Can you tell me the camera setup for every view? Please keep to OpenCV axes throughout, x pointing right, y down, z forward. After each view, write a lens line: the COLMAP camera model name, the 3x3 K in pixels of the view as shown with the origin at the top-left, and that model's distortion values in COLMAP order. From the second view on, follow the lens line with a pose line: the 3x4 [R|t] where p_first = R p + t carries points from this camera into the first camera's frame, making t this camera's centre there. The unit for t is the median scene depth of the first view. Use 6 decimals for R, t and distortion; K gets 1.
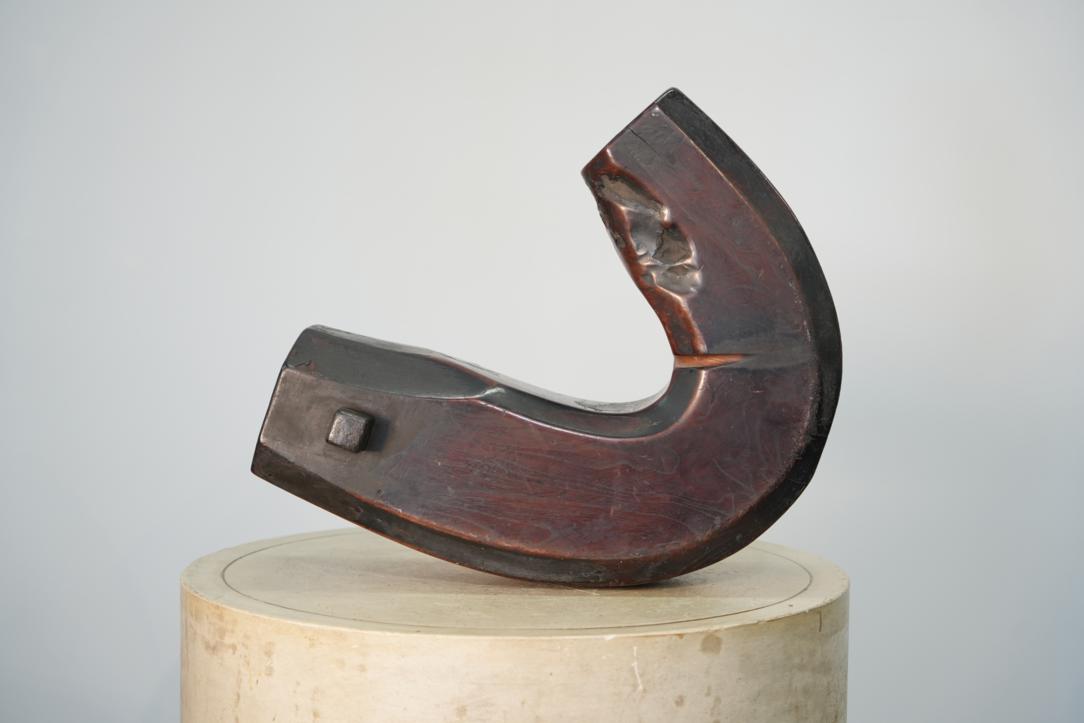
lens RADIAL K [[2427.9, 0, 541.7], [0, 2427.9, 362.9], [0, 0, 1]] dist [-0.004506, 0.000000]
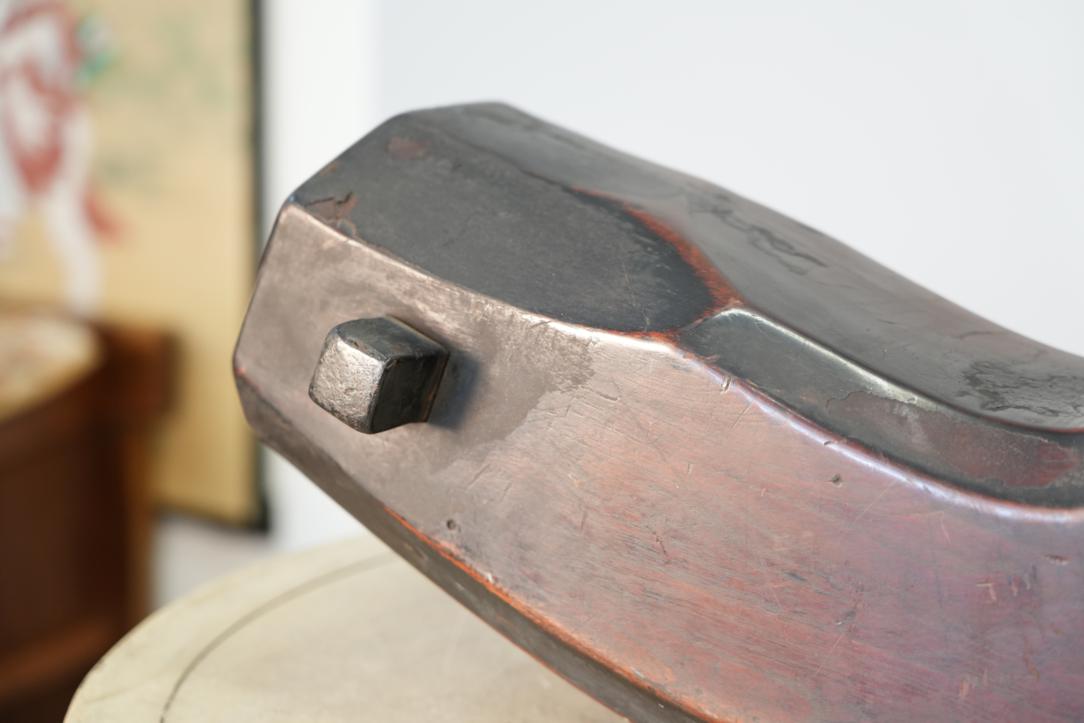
lens RADIAL K [[2427.9, 0, 541.5], [0, 2427.9, 357.6], [0, 0, 1]] dist [-0.004506, 0.000000]
pose [[0.866941, 0.141905, -0.477782, 0.143131], [-0.073200, 0.984469, 0.159572, -0.043295], [0.493005, -0.103366, 0.863864, 0.651935]]
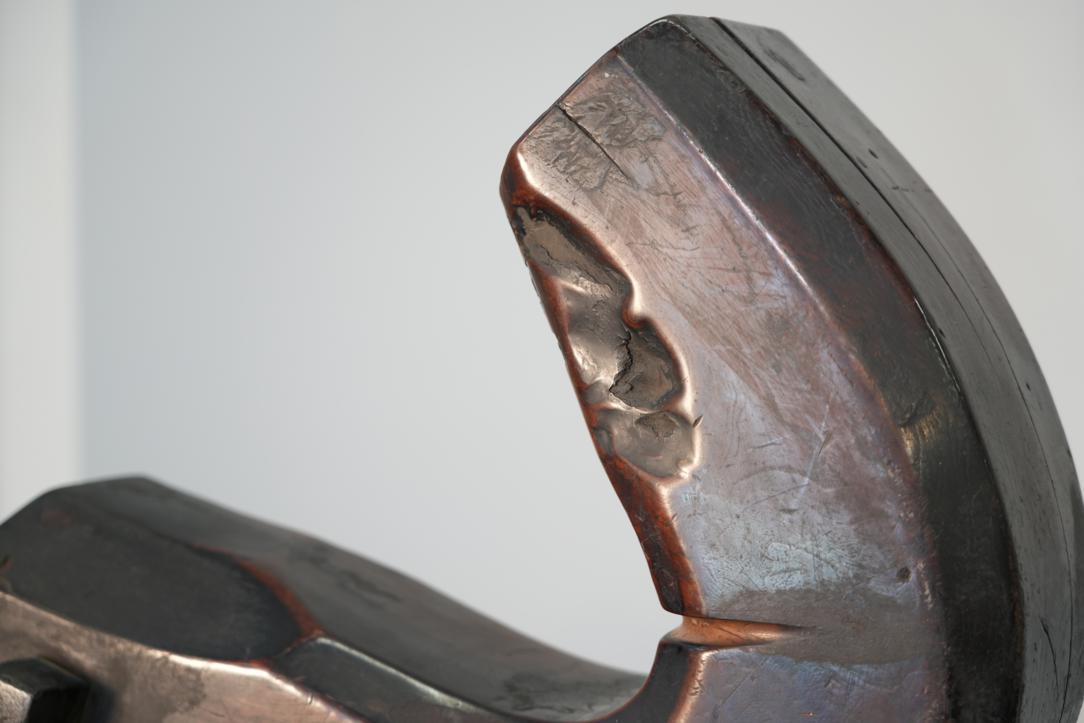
lens RADIAL K [[2427.9, 0, 539.5], [0, 2427.9, 361.2], [0, 0, 1]] dist [-0.004506, 0.000000]
pose [[0.915260, 0.045884, -0.400242, 0.213913], [-0.045633, 0.998907, 0.010162, -0.052981], [0.400271, 0.008963, 0.916353, 0.579727]]
